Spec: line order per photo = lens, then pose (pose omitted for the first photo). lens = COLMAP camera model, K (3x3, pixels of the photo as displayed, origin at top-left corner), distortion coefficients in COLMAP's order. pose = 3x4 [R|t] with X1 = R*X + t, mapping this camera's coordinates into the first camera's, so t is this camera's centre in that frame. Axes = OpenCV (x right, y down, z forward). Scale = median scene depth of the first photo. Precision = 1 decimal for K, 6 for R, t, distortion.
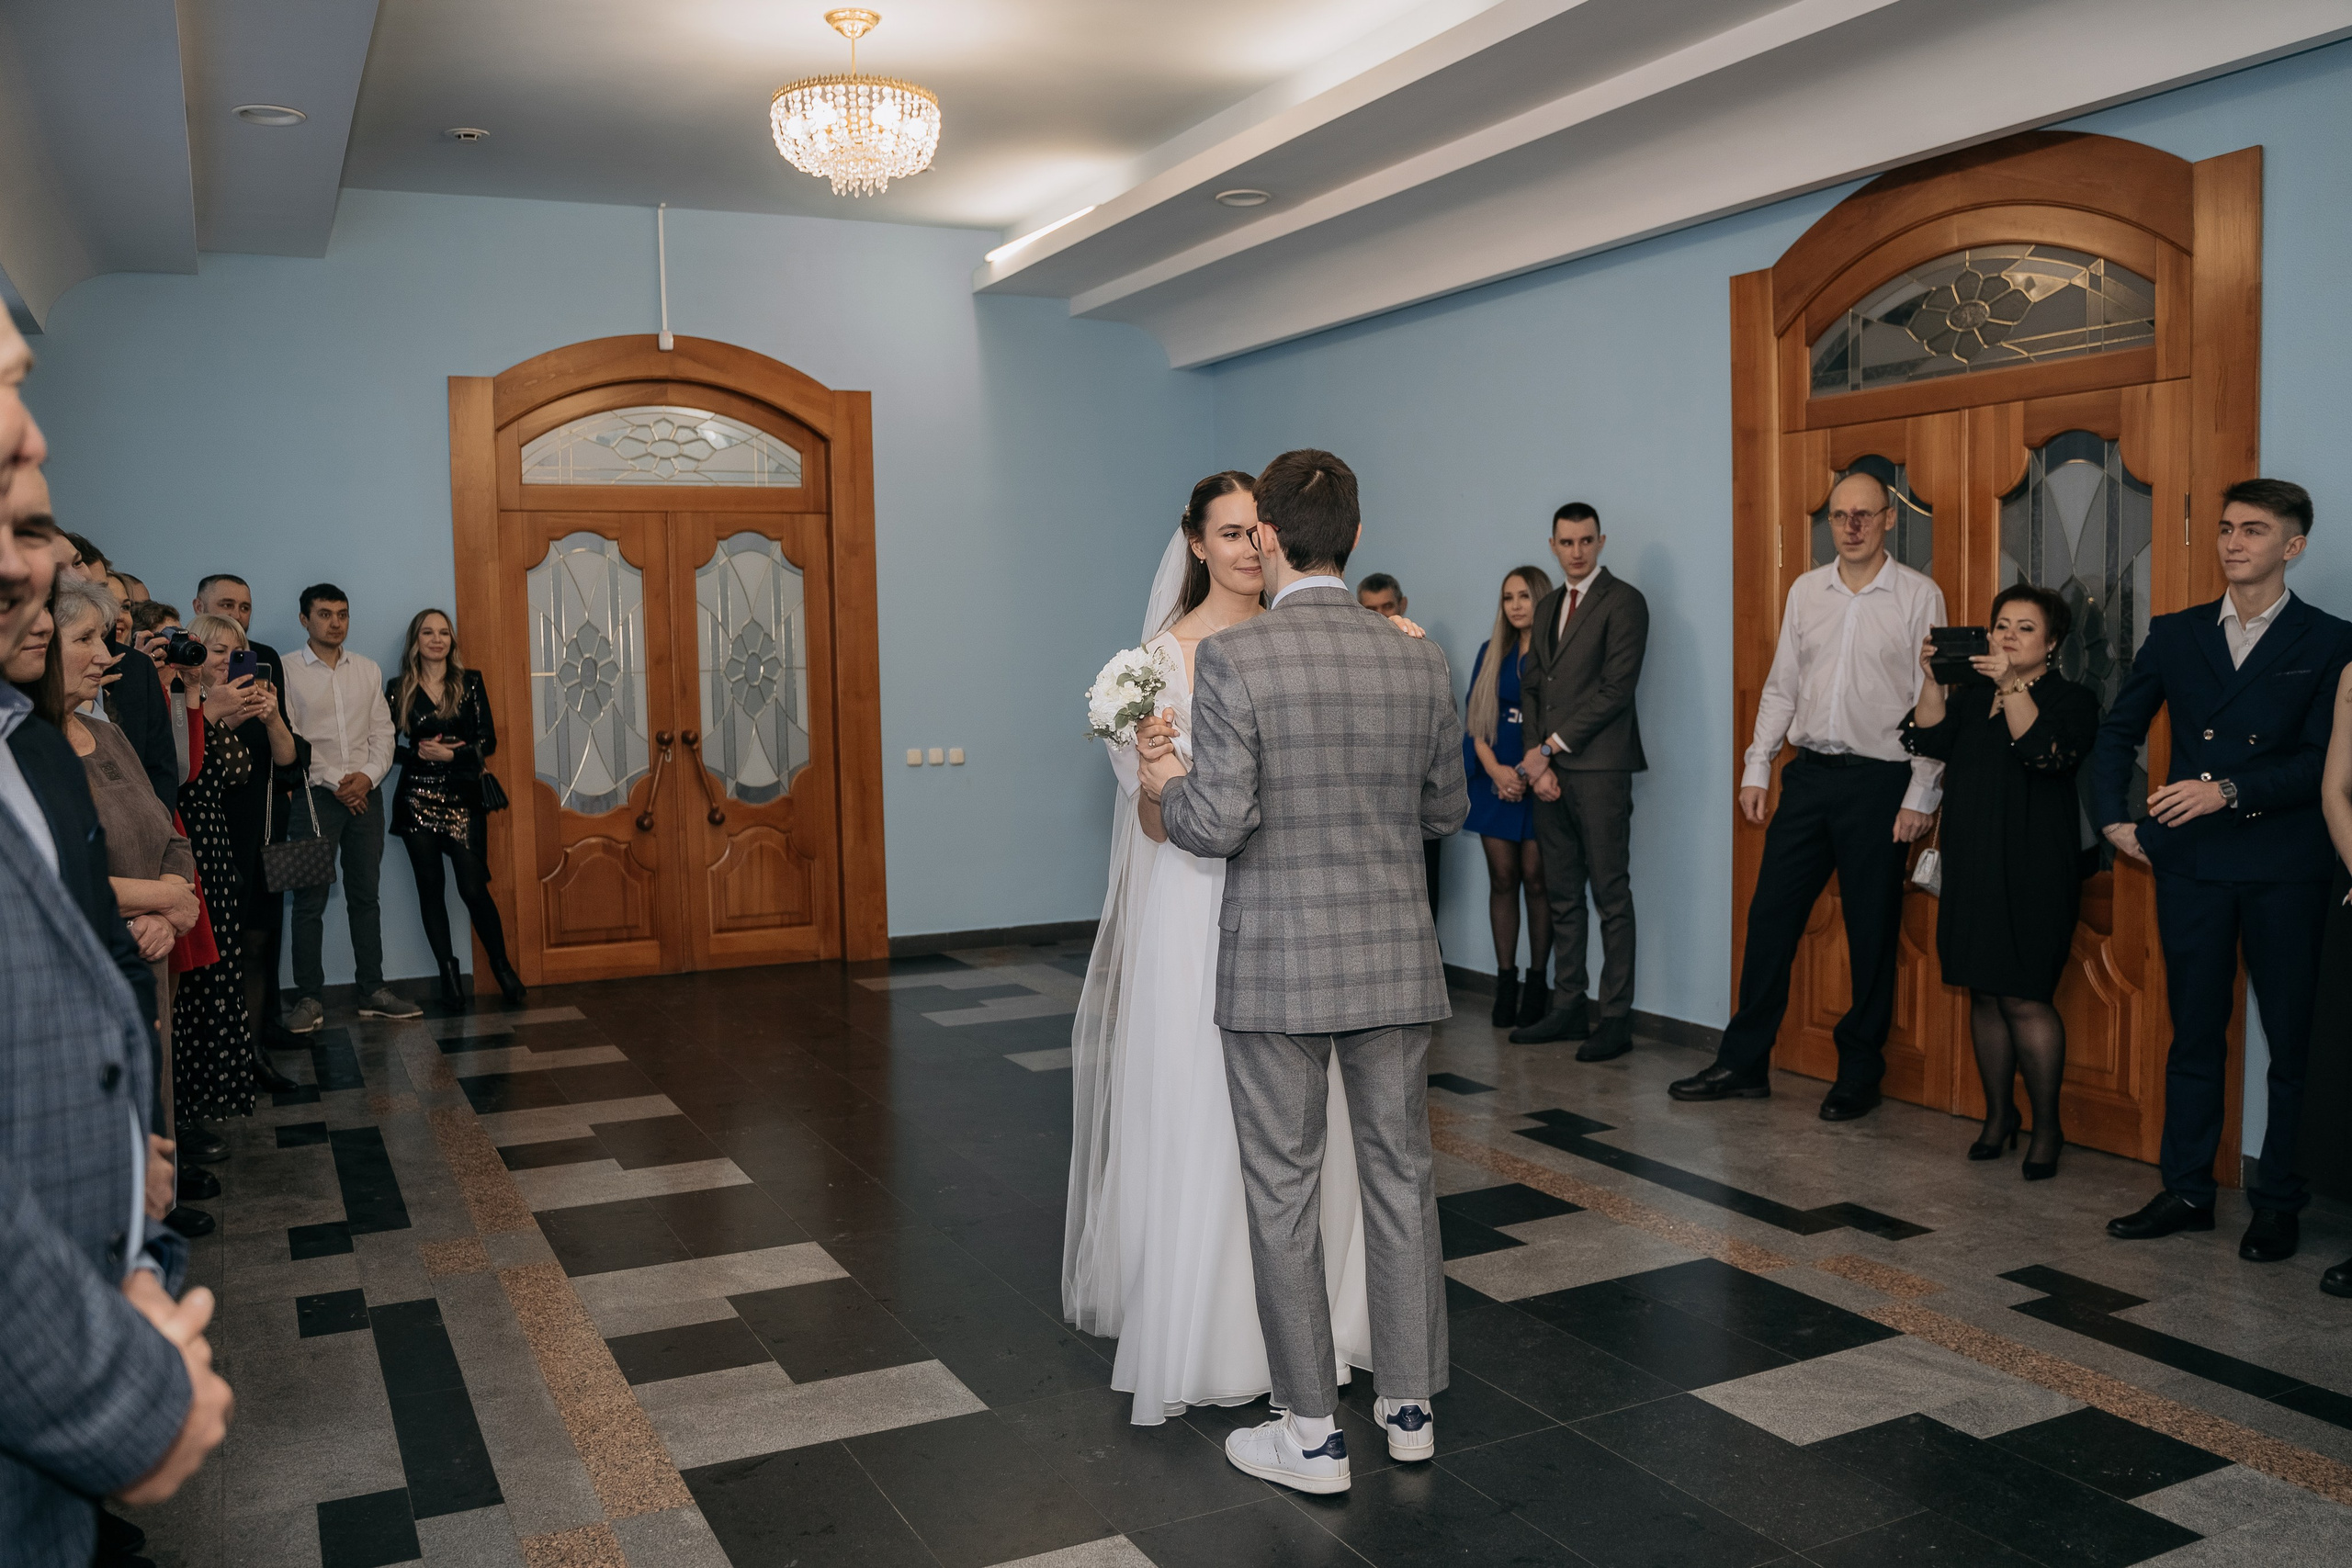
lens RADIAL K [[1982.0, 0, 1144.5], [0, 1982.0, 793.5], [0, 0, 1]] dist [-0.090378, 0.059111]
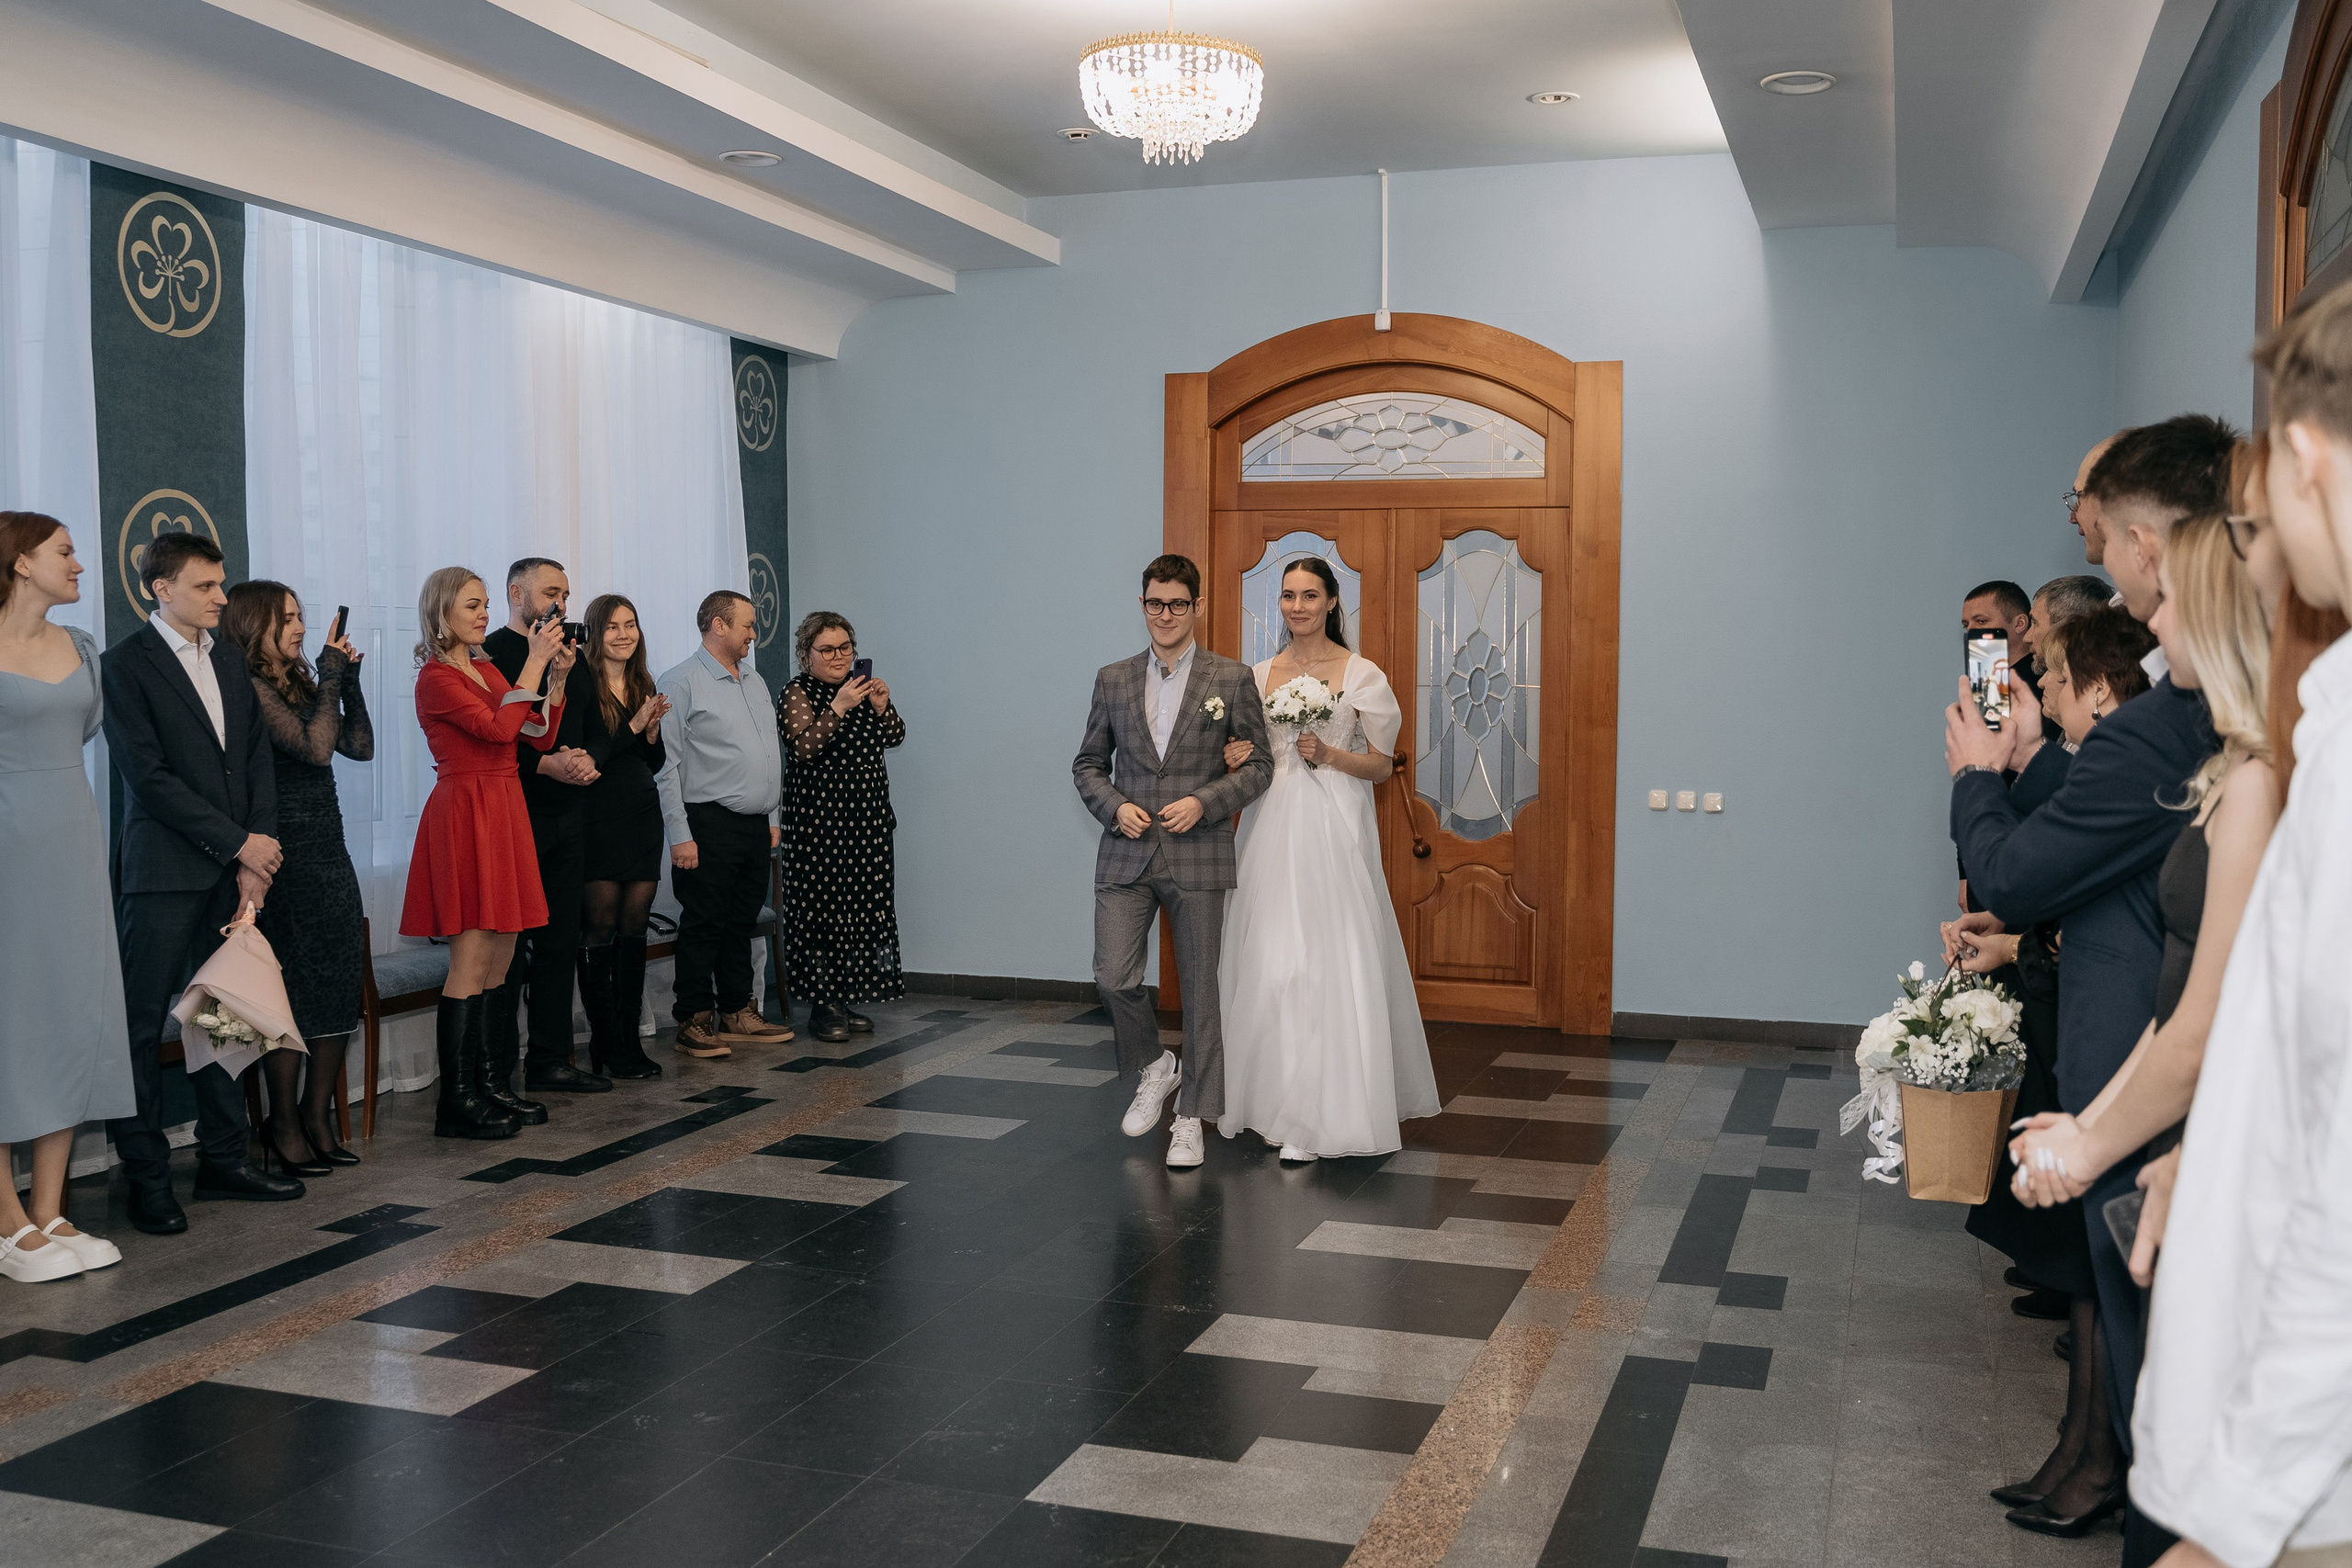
lens RADIAL K [[2307.3, 0, 1171.6], [0, 2307.3, 785.2], [0, 0, 1]] dist [-0.041238, 0.000000]
pose [[0.686936, 0.066616, -0.723658, 0.655150], [-0.076185, 0.996904, 0.019451, -0.041095], [0.722713, 0.041770, 0.689885, 0.281984]]
